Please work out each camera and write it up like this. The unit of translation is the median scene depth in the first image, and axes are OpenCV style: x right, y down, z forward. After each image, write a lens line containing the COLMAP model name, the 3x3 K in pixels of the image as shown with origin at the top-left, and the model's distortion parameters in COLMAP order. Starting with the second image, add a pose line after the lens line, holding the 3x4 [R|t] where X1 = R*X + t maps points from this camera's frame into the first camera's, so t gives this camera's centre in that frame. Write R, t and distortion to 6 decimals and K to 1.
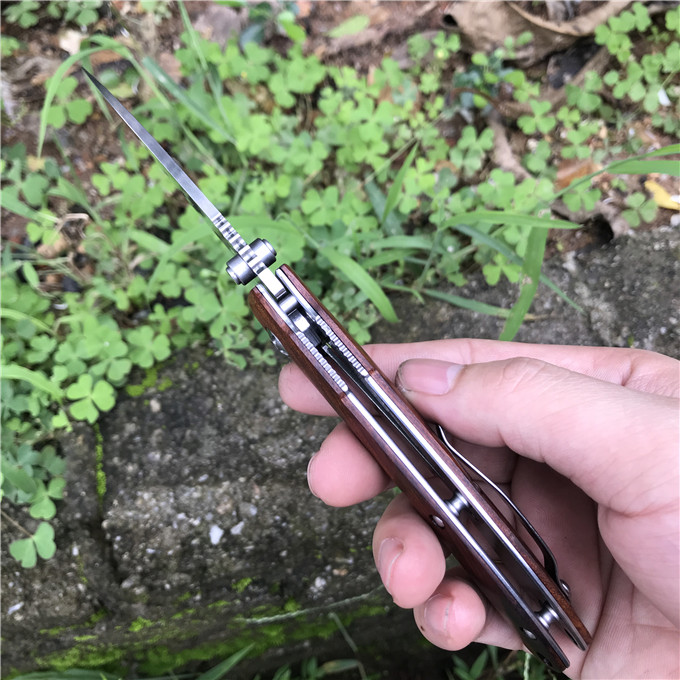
lens RADIAL K [[792.7, 0, 340.0], [0, 792.7, 340.0], [0, 0, 1]] dist [0.018584, -0.073043]
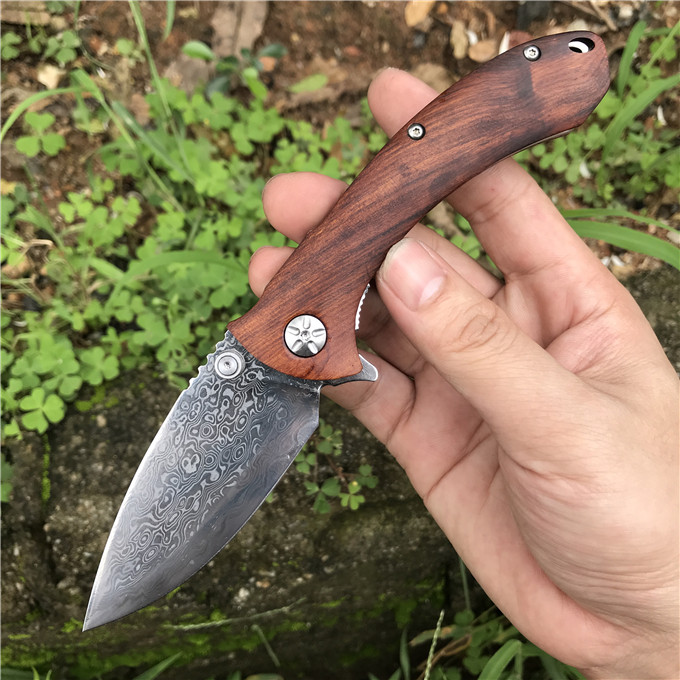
lens RADIAL K [[803.6, 0, 344.9], [0, 803.6, 338.1], [0, 0, 1]] dist [-0.011204, 0.016120]
pose [[0.996821, 0.062293, 0.049669, 0.034660], [-0.060092, 0.997194, -0.044636, -0.000887], [-0.052310, 0.041509, 0.997768, -0.109269]]
